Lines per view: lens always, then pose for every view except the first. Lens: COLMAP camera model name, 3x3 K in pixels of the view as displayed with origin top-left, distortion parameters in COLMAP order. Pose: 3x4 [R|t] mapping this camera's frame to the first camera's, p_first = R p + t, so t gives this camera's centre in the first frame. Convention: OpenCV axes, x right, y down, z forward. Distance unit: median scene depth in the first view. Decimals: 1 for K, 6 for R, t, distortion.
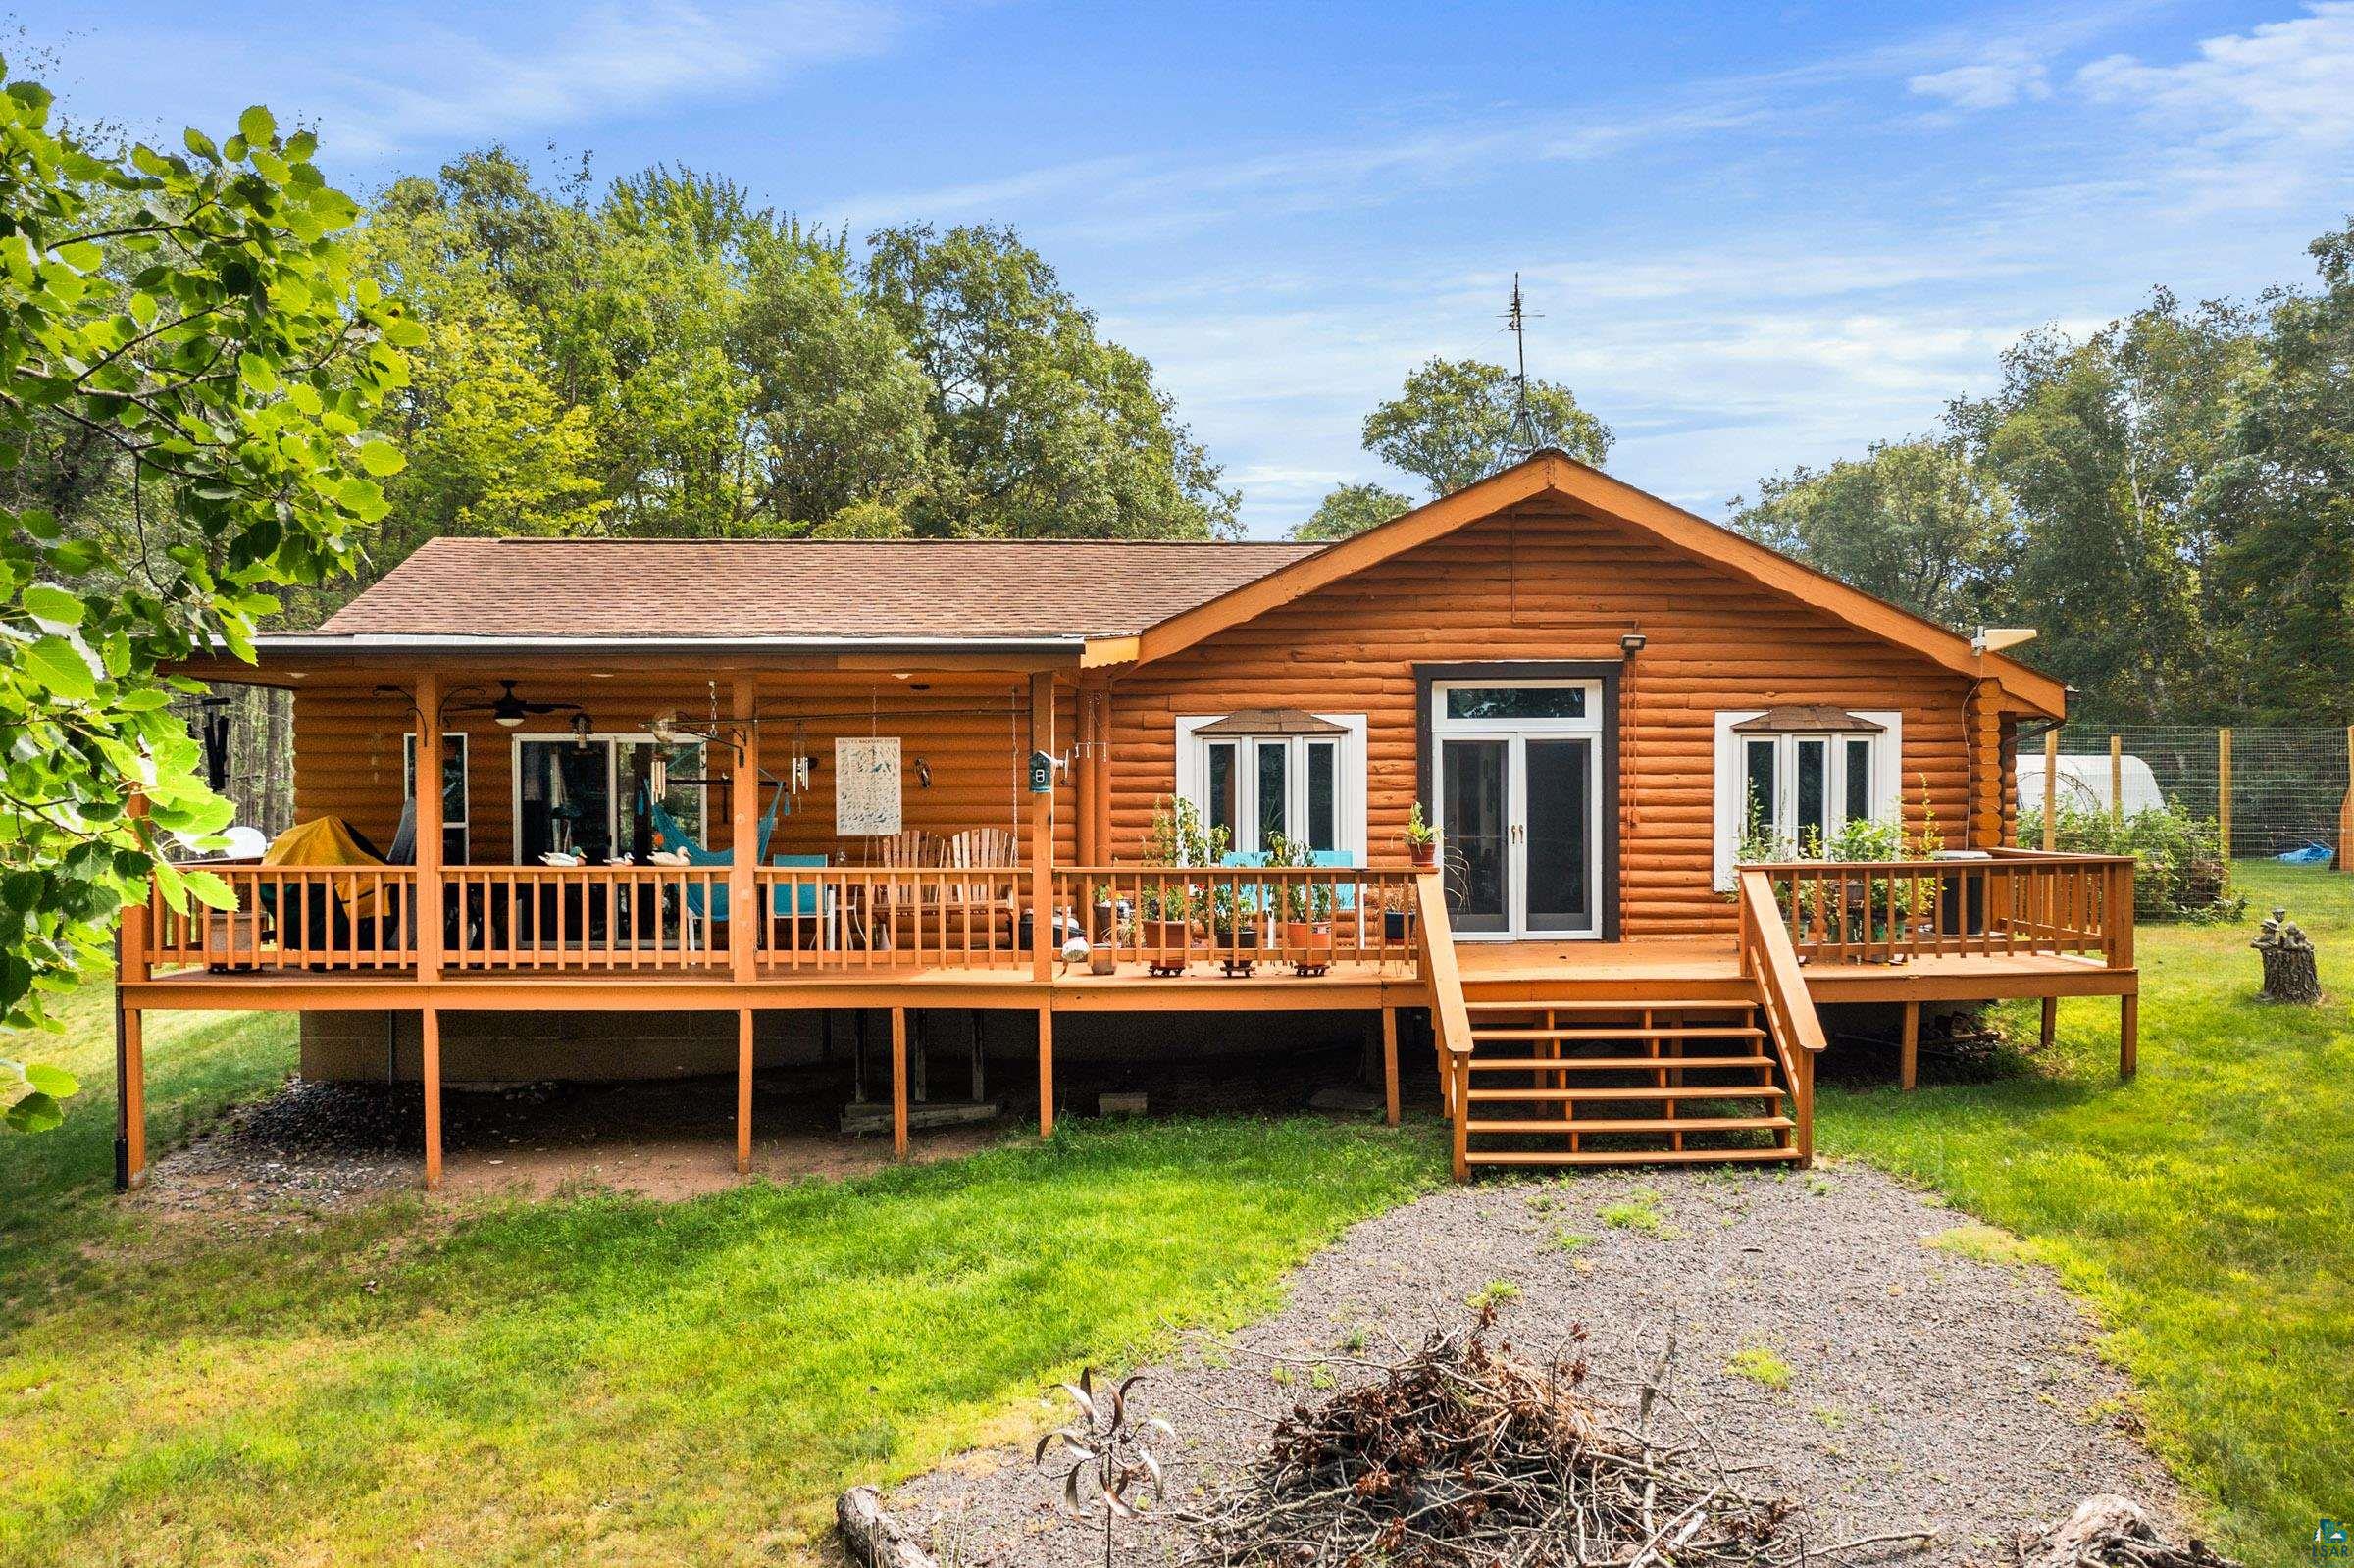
lens RADIAL K [[1851.6, 0, 1054.8], [0, 1851.6, 786.7], [0, 0, 1]] dist [-0.010504, -0.001551]
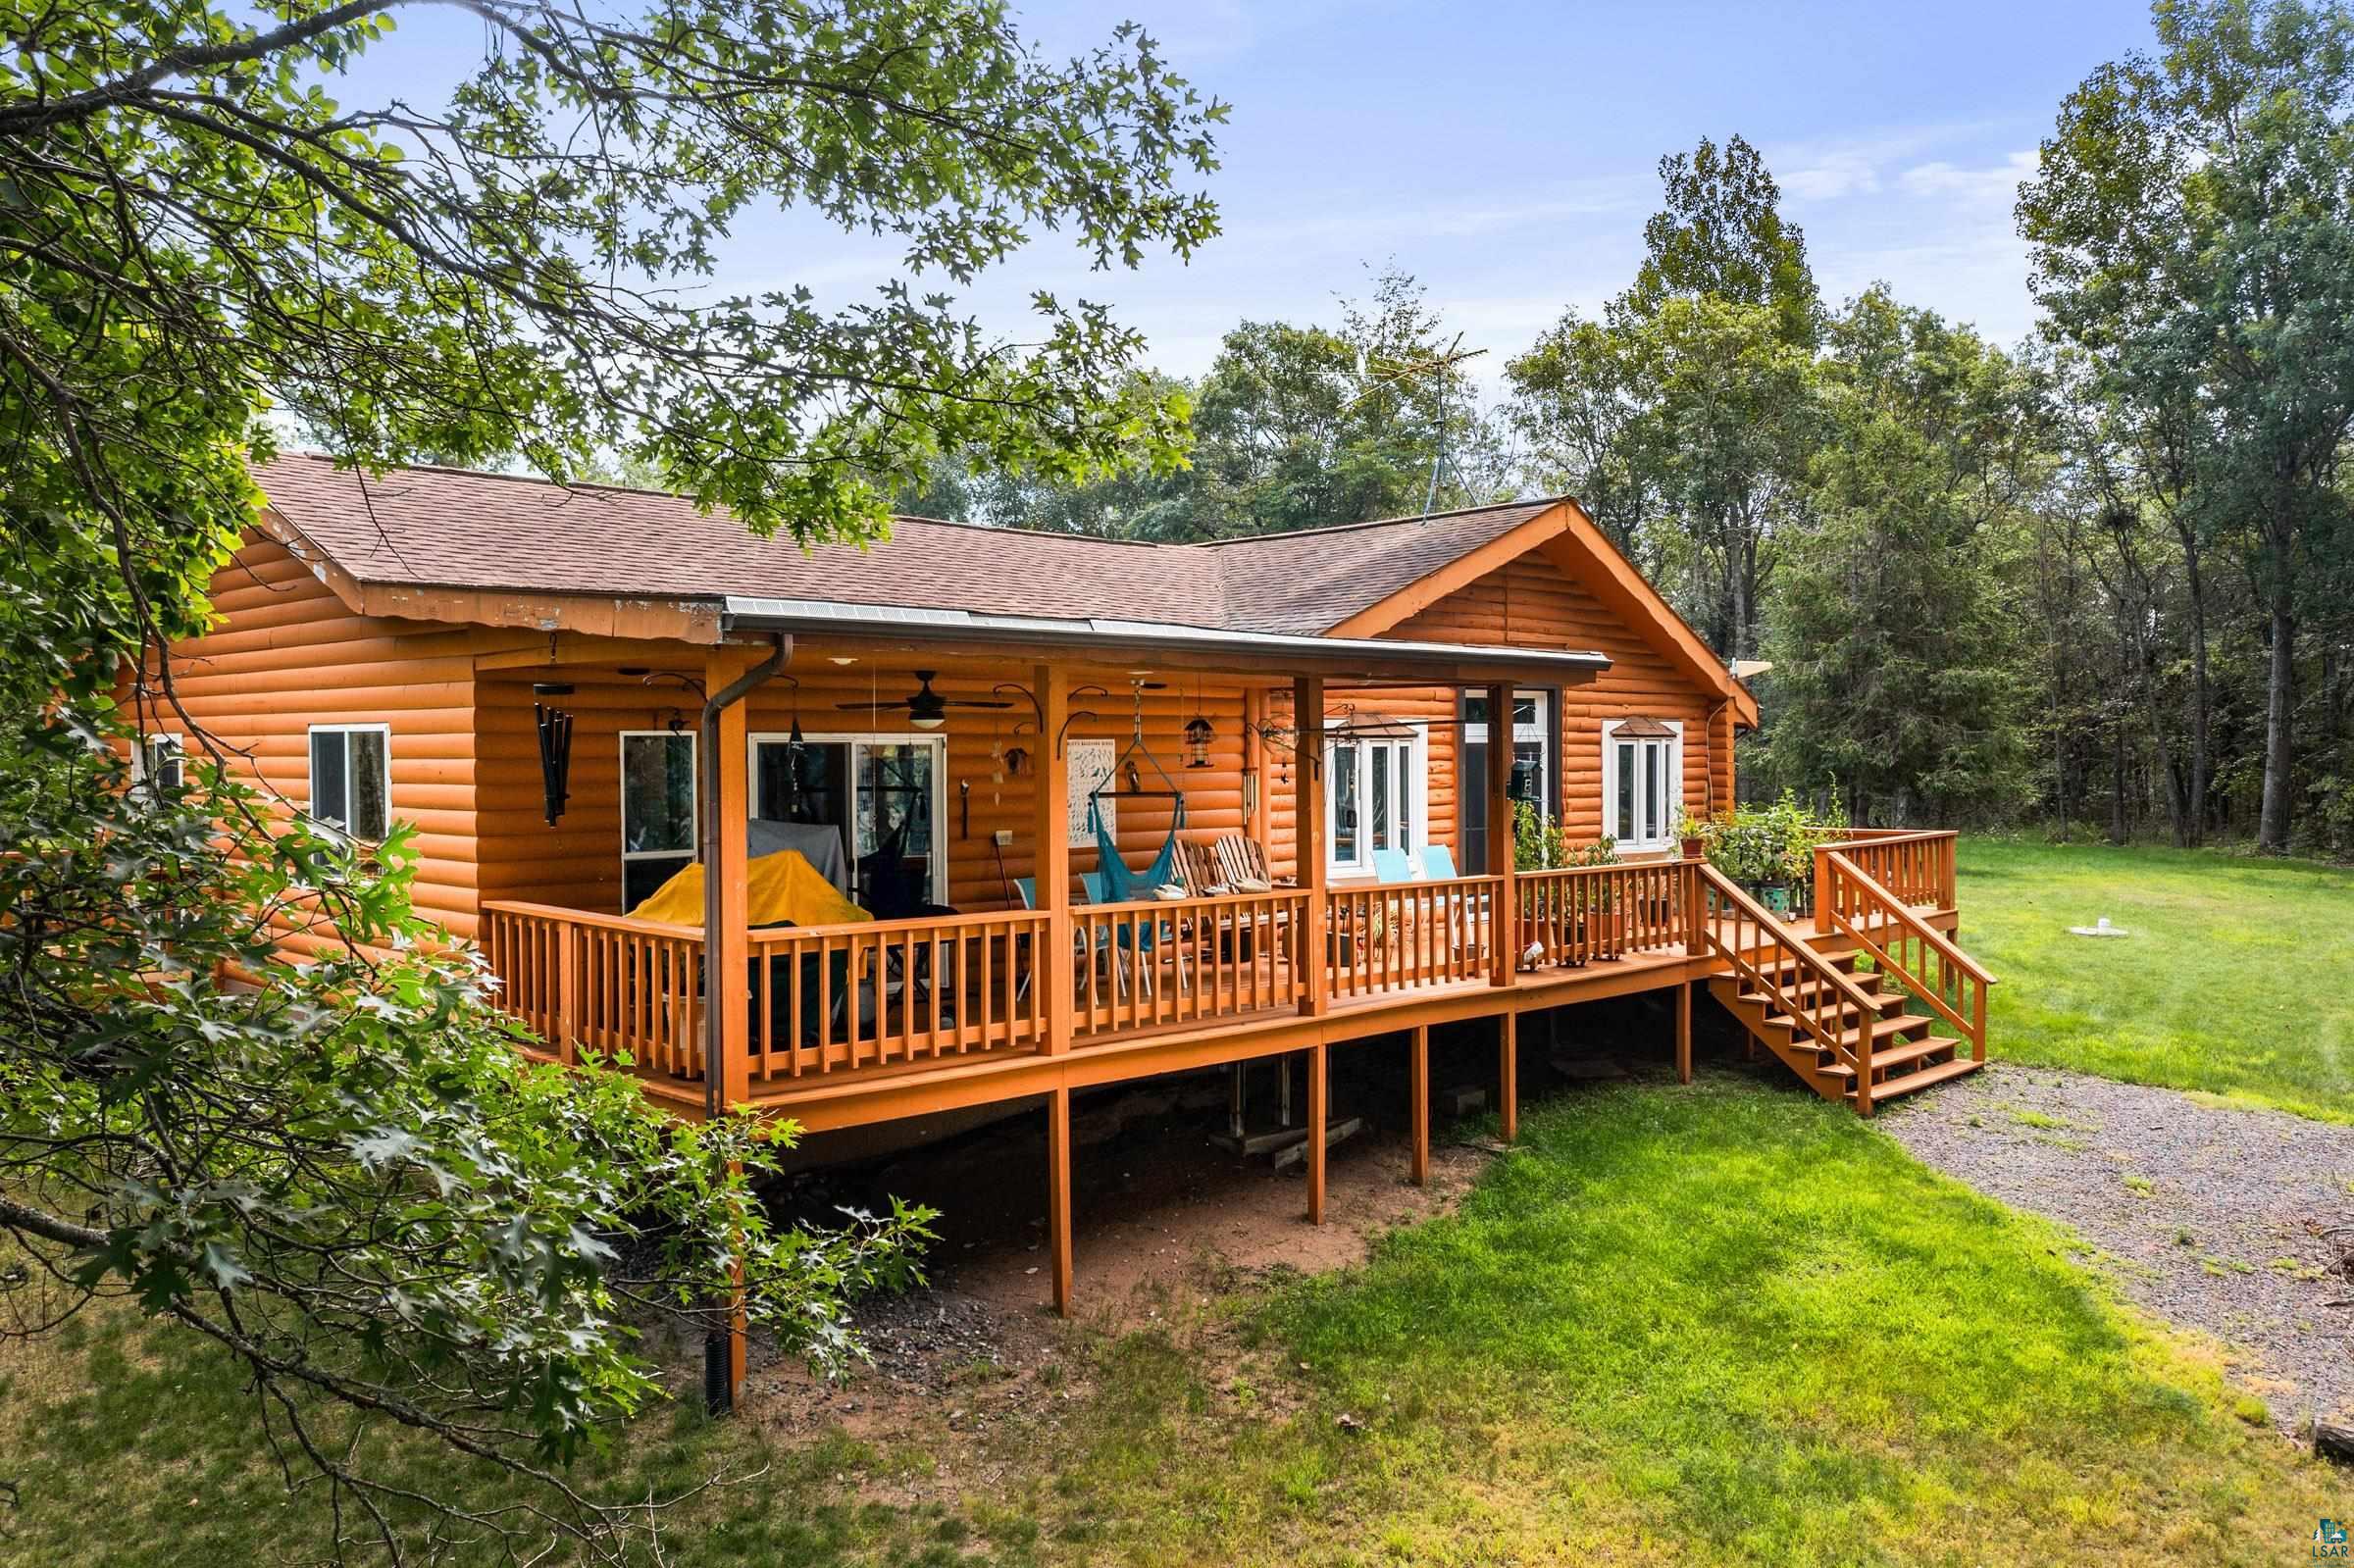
lens RADIAL K [[1851.6, 0, 1054.8], [0, 1851.6, 786.7], [0, 0, 1]] dist [-0.010504, -0.001551]
pose [[0.727117, -0.015461, 0.686340, -0.762794], [0.001014, 0.999769, 0.021447, -0.023608], [-0.686513, -0.014899, 0.726965, 0.366839]]
